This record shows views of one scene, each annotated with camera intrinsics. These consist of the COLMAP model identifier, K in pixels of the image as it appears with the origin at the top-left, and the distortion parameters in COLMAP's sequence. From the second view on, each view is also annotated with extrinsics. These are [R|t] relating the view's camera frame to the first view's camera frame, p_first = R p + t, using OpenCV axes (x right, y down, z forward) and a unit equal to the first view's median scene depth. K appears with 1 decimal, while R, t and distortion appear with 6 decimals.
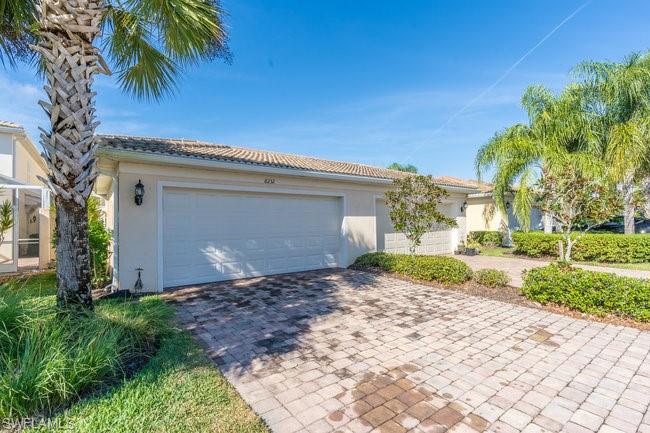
lens RADIAL K [[308.0, 0, 325.0], [0, 308.0, 216.5], [0, 0, 1]] dist [-0.001841, 0.000249]
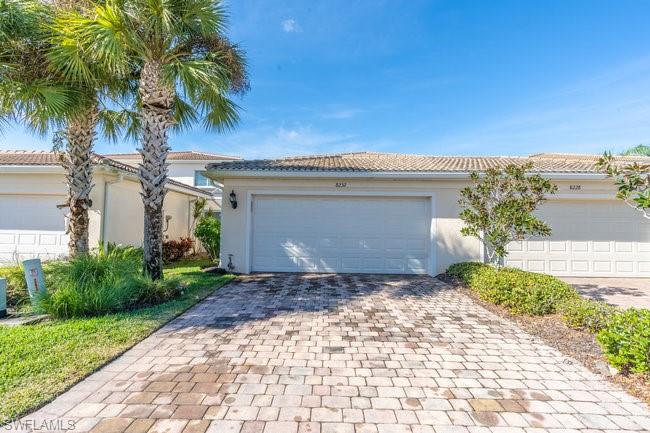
lens RADIAL K [[296.8, 0, 323.8], [0, 296.8, 214.0], [0, 0, 1]] dist [-0.002711, 0.000331]
pose [[0.787858, -0.003441, -0.615847, 0.699691], [-0.008874, 0.999817, -0.016939, 0.008755], [0.615793, 0.018810, 0.787684, 0.258177]]
